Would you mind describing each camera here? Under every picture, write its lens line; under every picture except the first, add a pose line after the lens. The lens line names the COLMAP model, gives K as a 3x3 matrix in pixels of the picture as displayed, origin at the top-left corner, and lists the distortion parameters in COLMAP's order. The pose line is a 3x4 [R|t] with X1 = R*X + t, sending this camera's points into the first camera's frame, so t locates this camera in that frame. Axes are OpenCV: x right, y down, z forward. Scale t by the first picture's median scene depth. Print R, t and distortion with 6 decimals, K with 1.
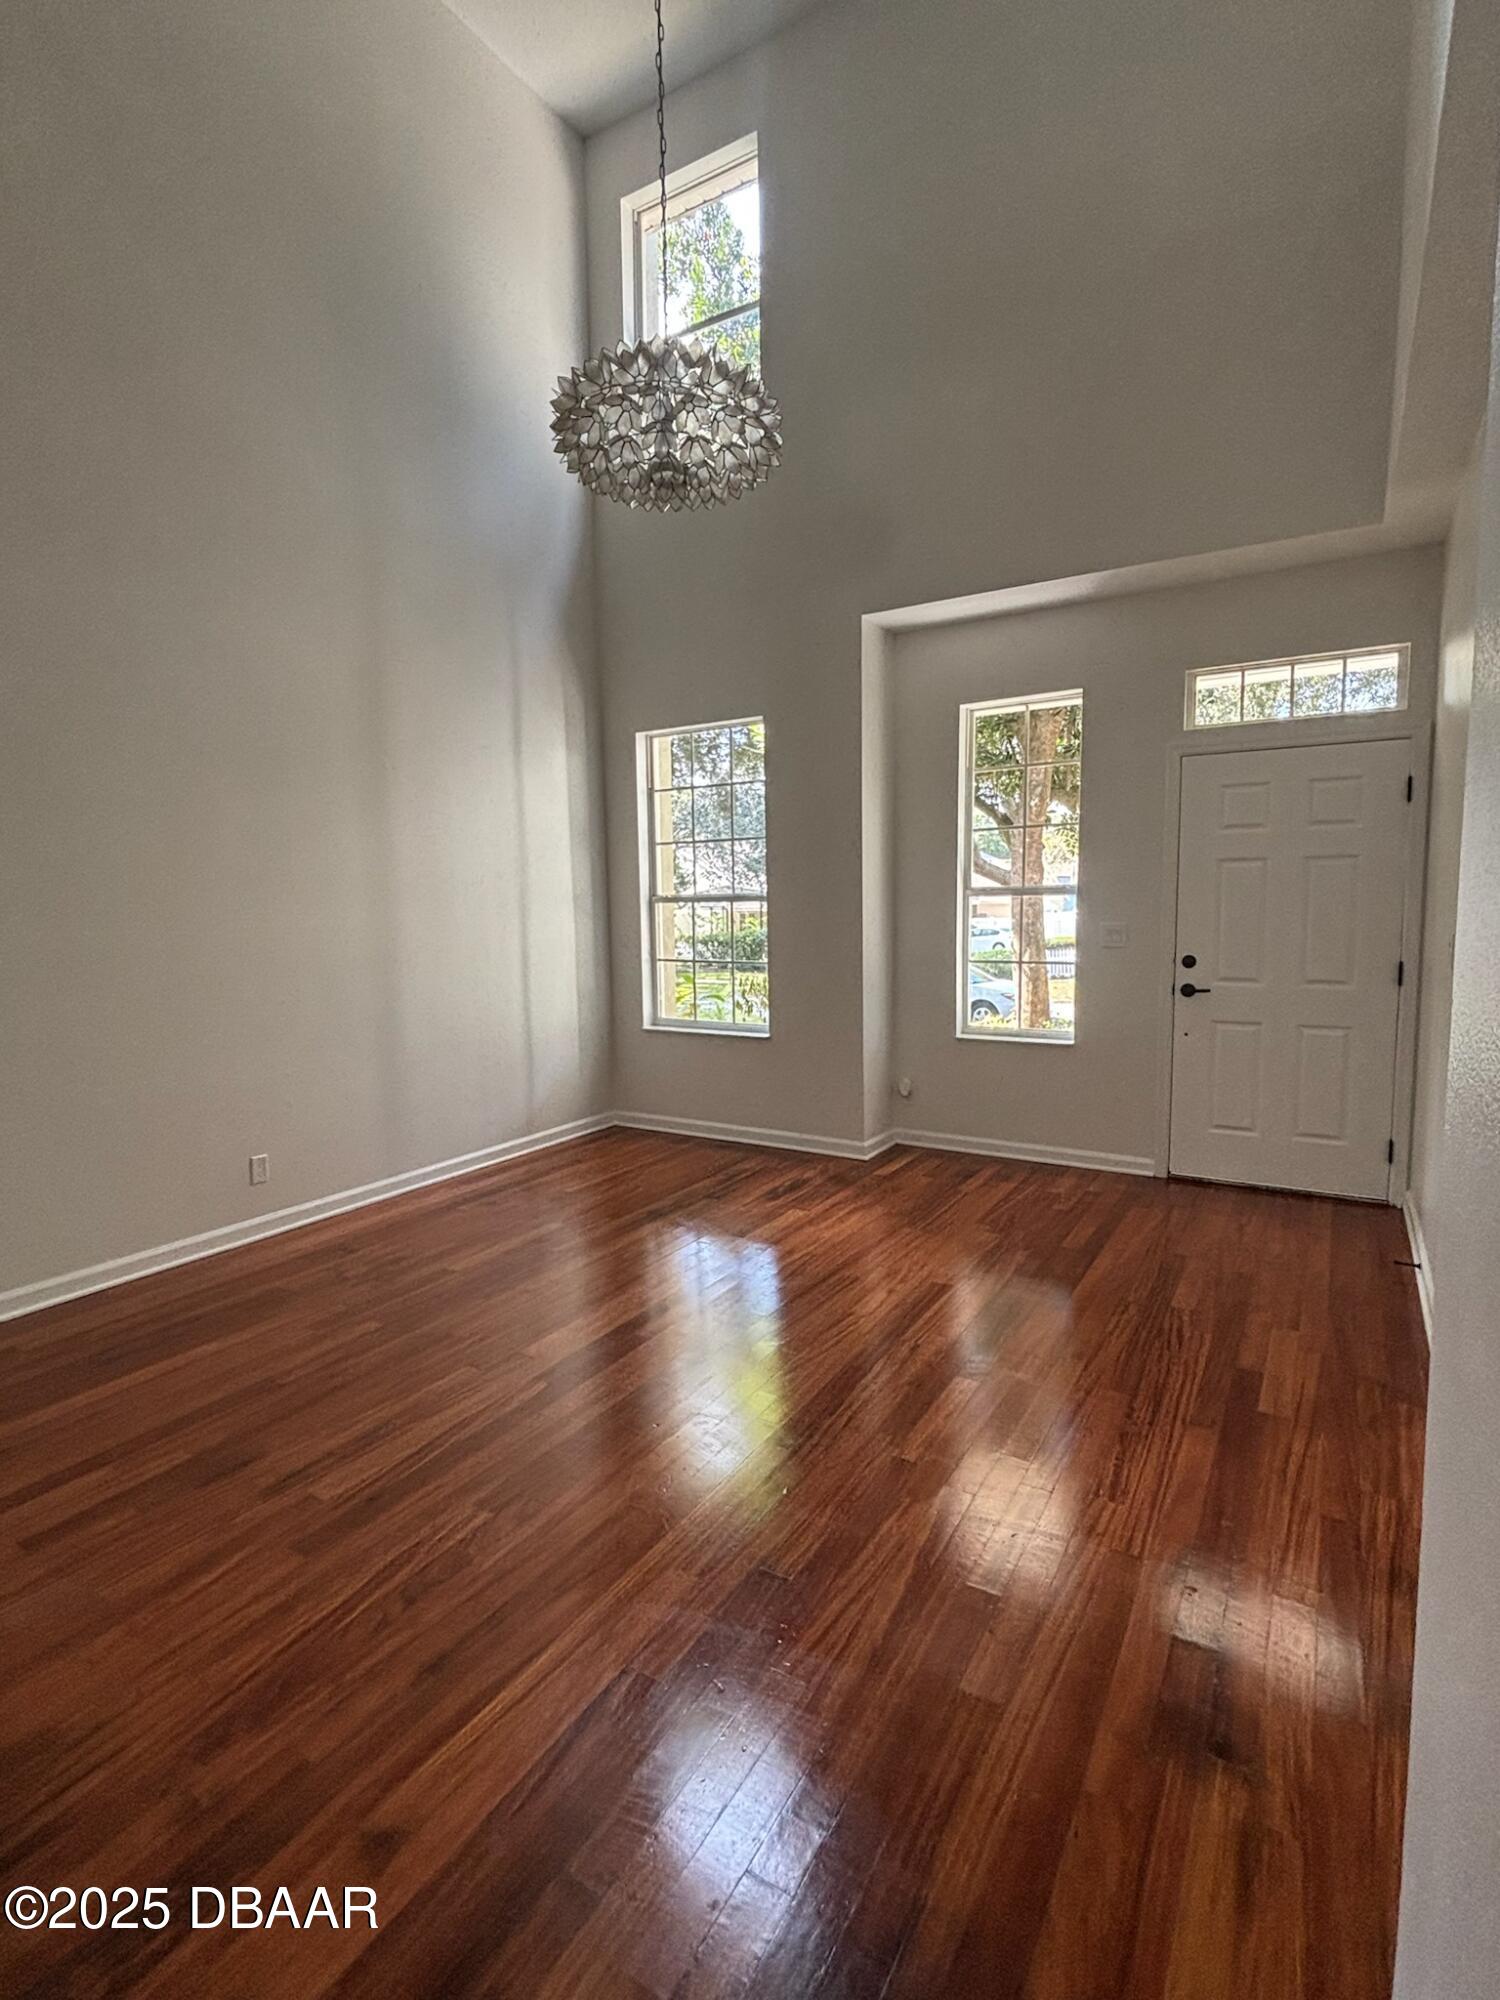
lens RADIAL K [[960.6, 0, 748.8], [0, 960.6, 982.2], [0, 0, 1]] dist [0.015482, -0.001241]
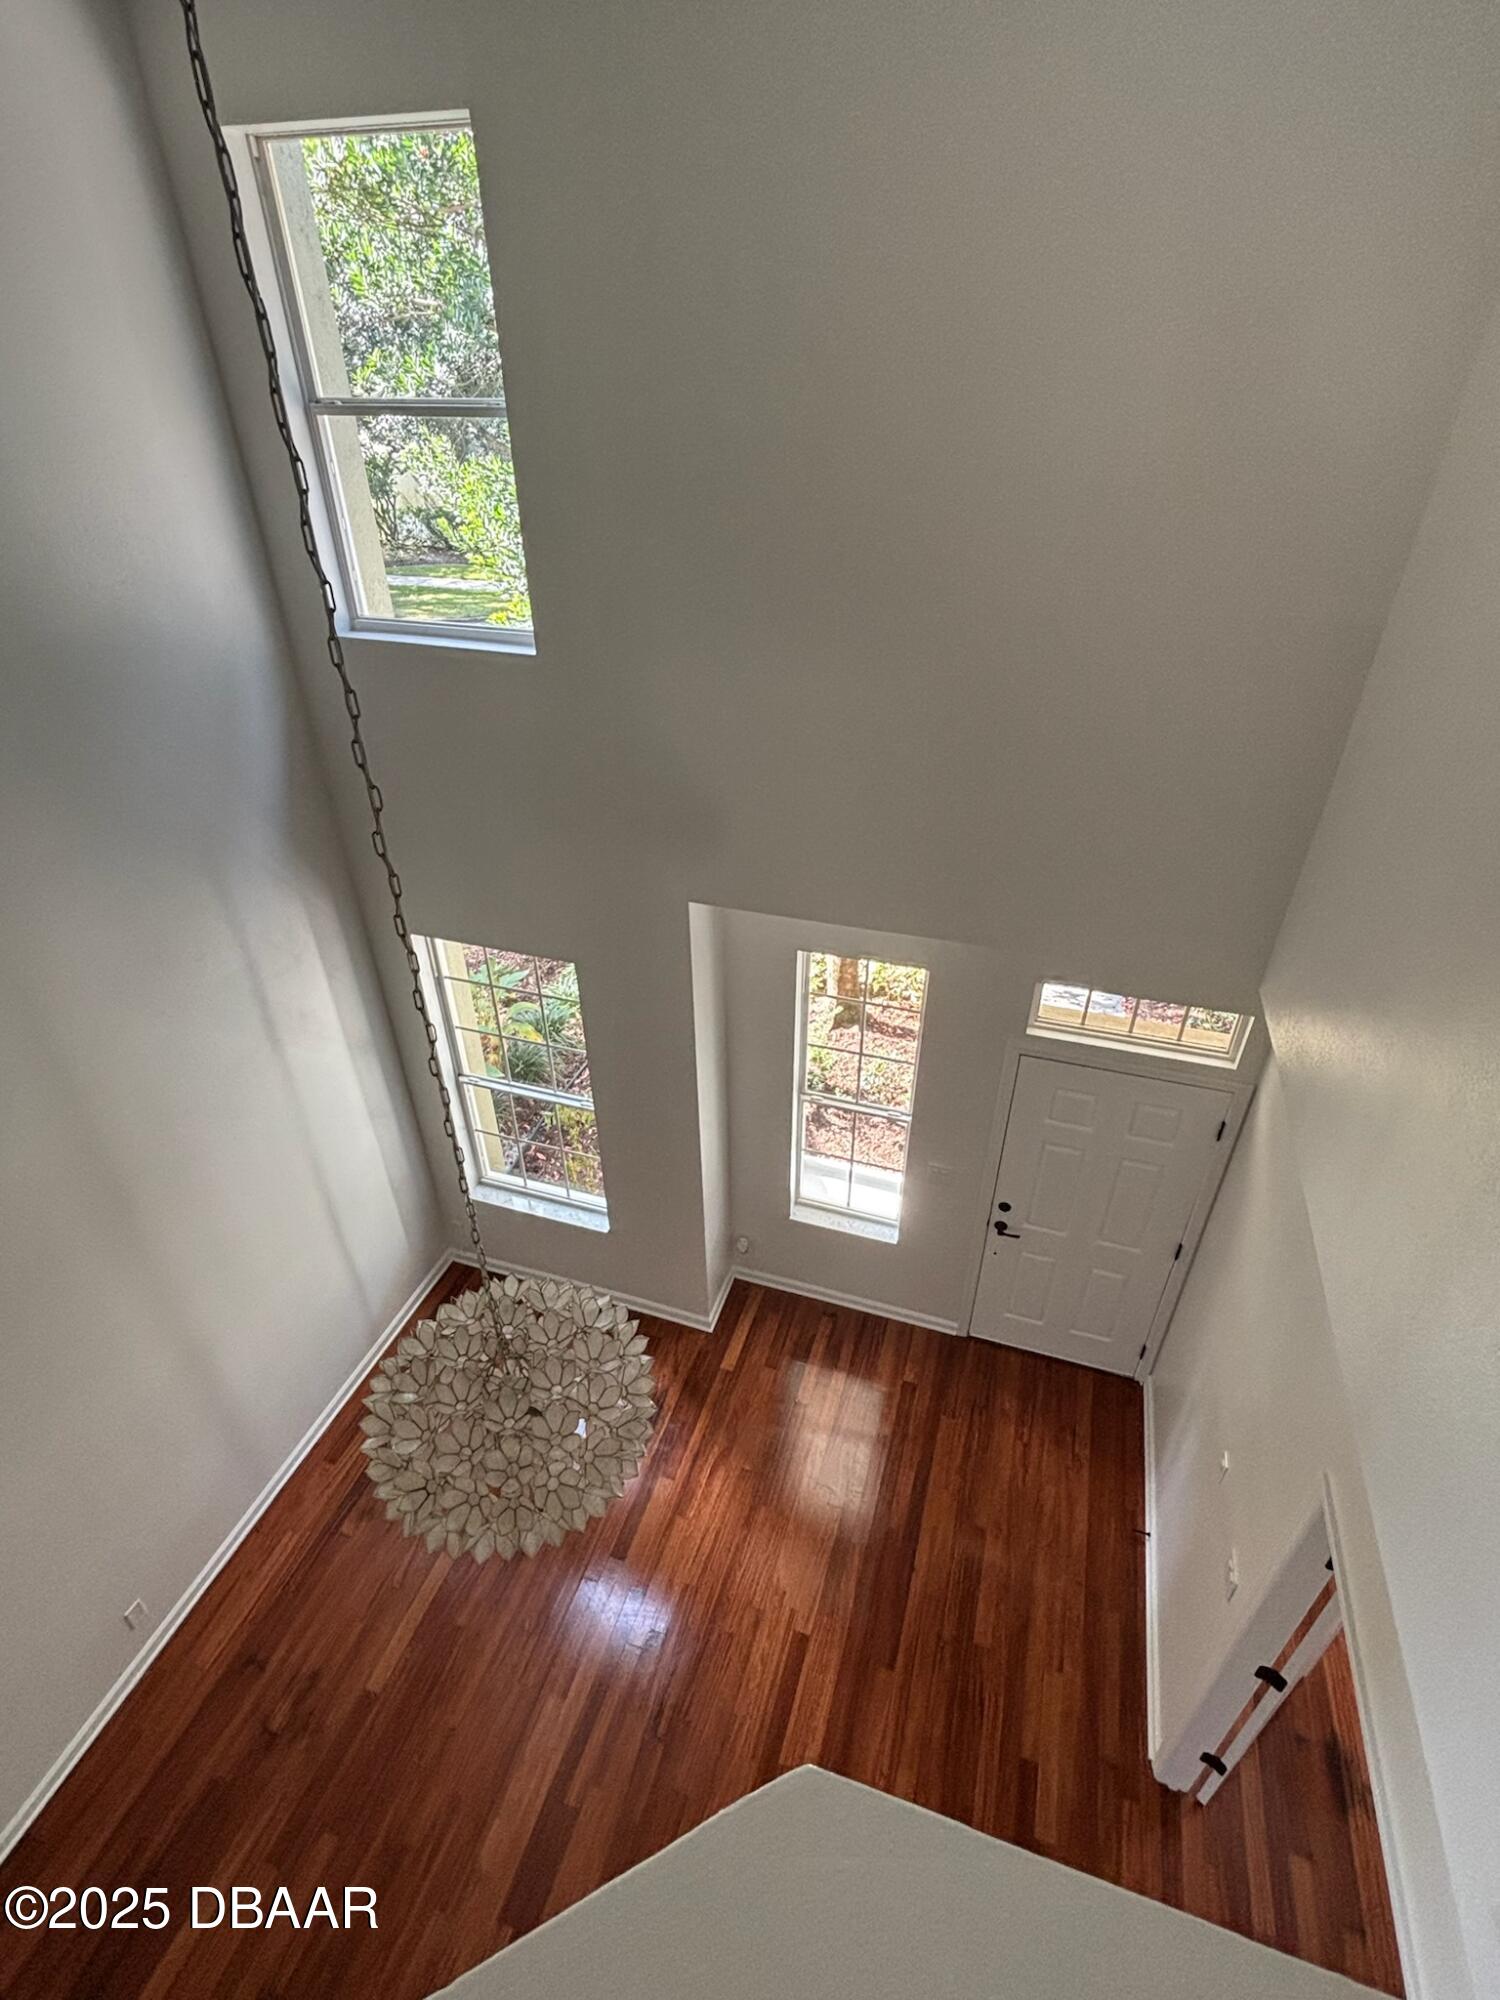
lens RADIAL K [[960.6, 0, 736.5], [0, 960.6, 993.2], [0, 0, 1]] dist [0.015482, -0.001241]
pose [[0.975757, -0.128993, 0.176803, 0.006149], [0.027337, 0.873355, 0.486317, -0.776543], [-0.217143, -0.469694, 0.855708, 0.265580]]
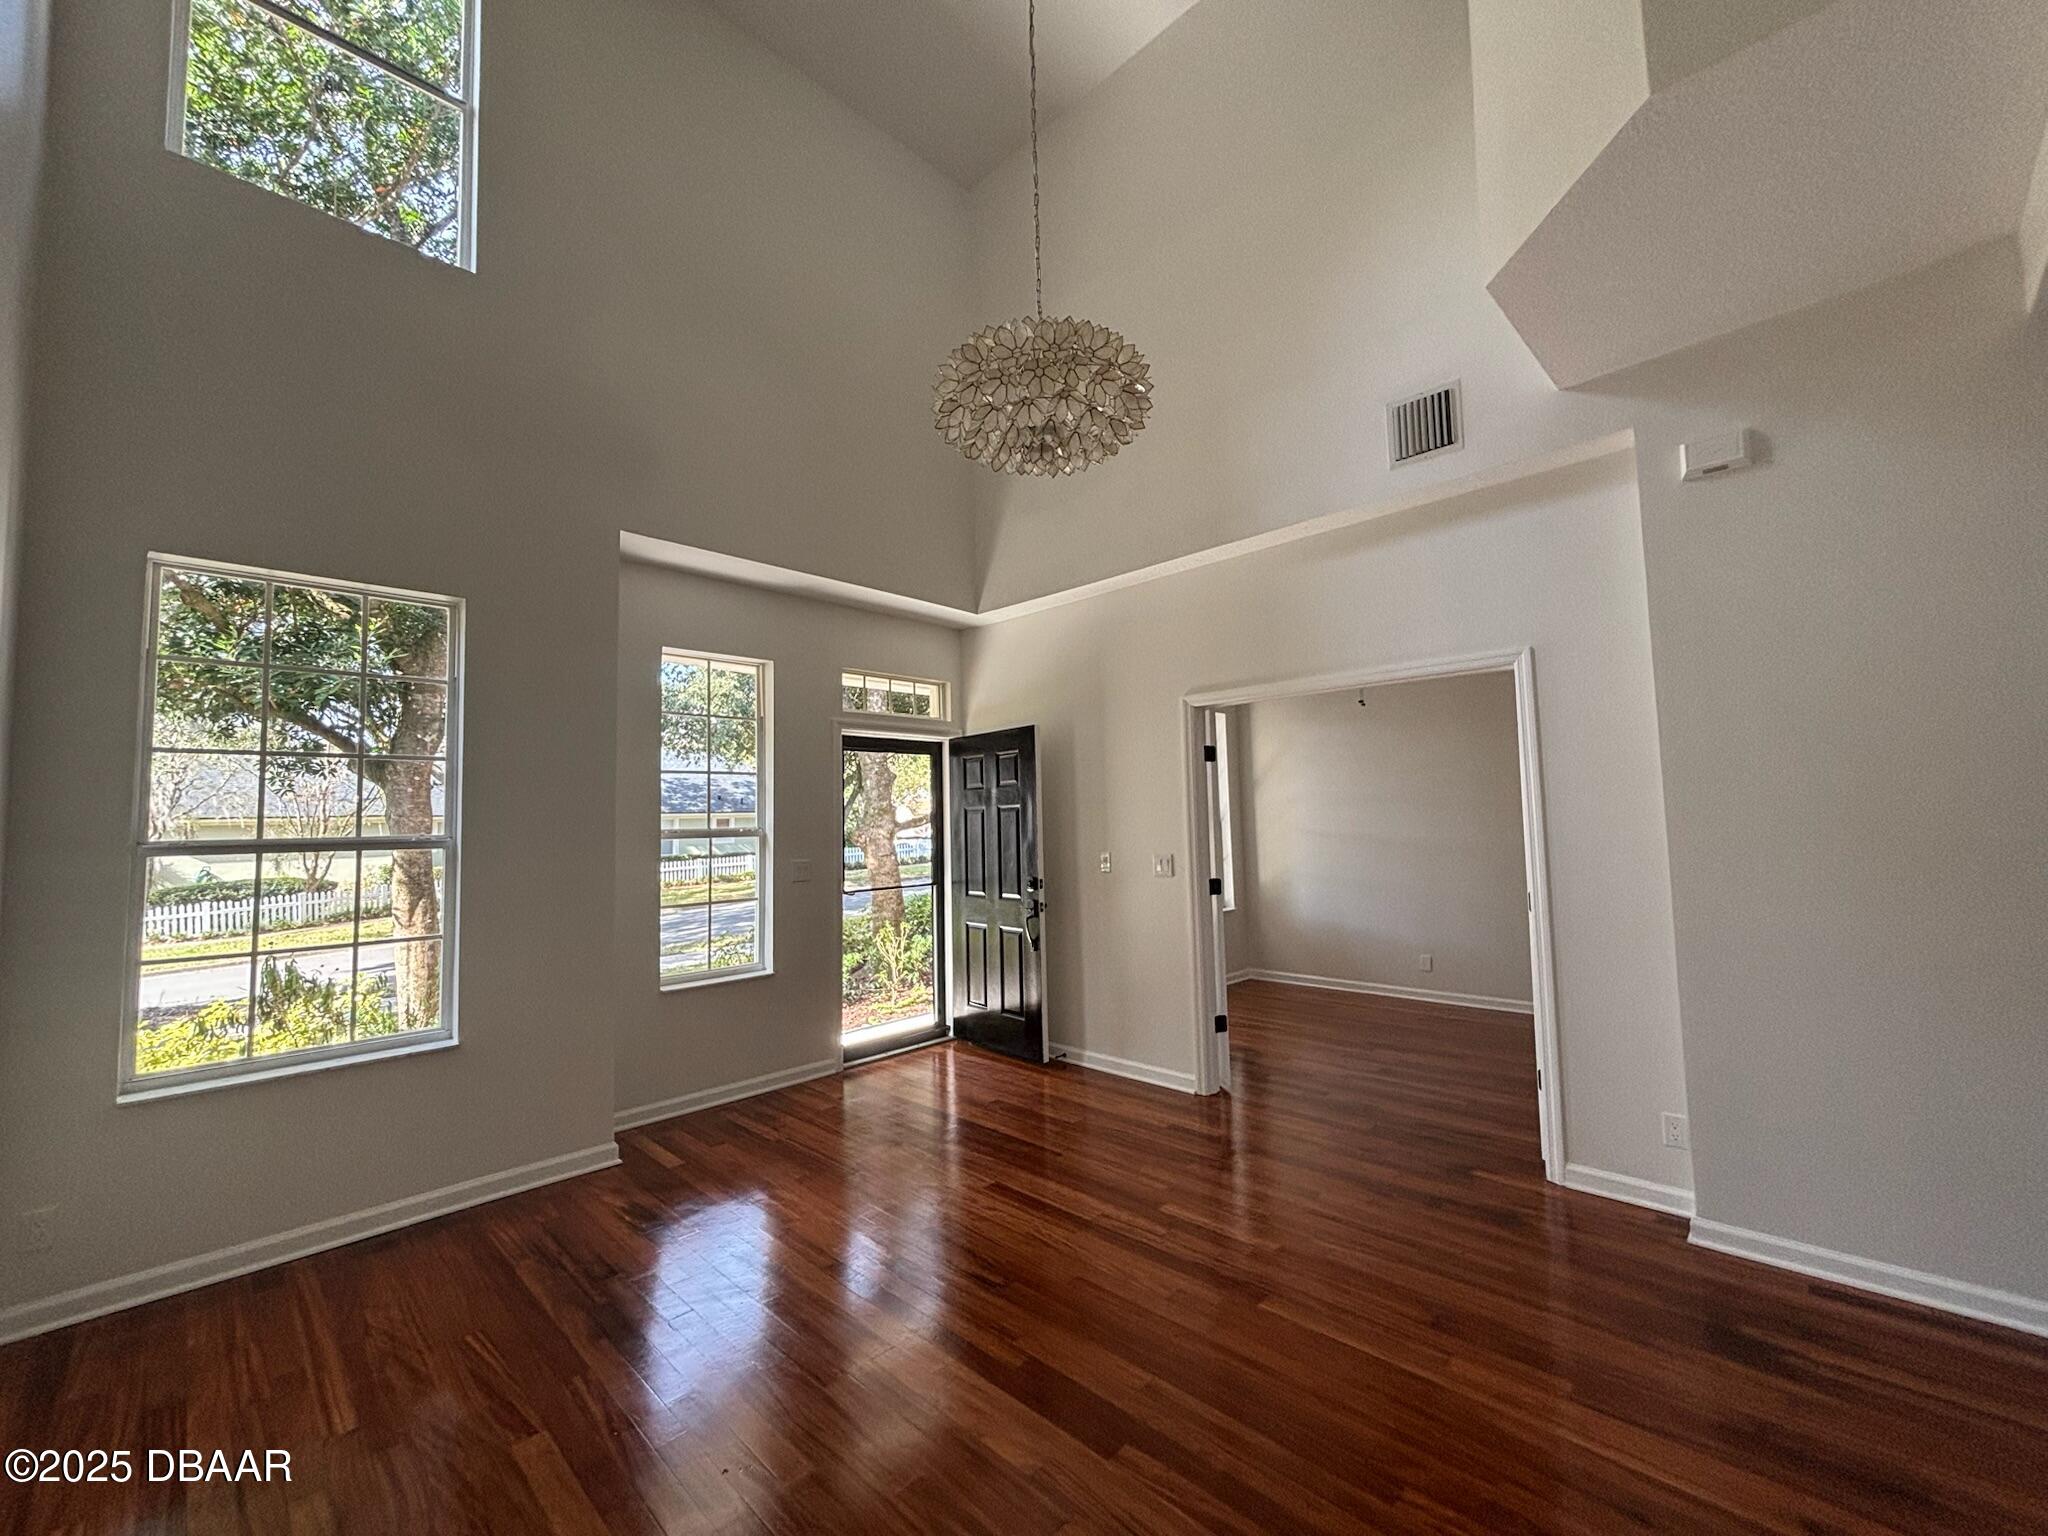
lens RADIAL K [[832.8, 0, 1021.5], [0, 832.8, 769.8], [0, 0, 1]] dist [0.004270, 0.000135]
pose [[0.221154, 0.072101, 0.972570, -0.579248], [0.099134, 0.990436, -0.095967, -0.048361], [-0.970187, 0.117639, 0.211891, 0.545042]]
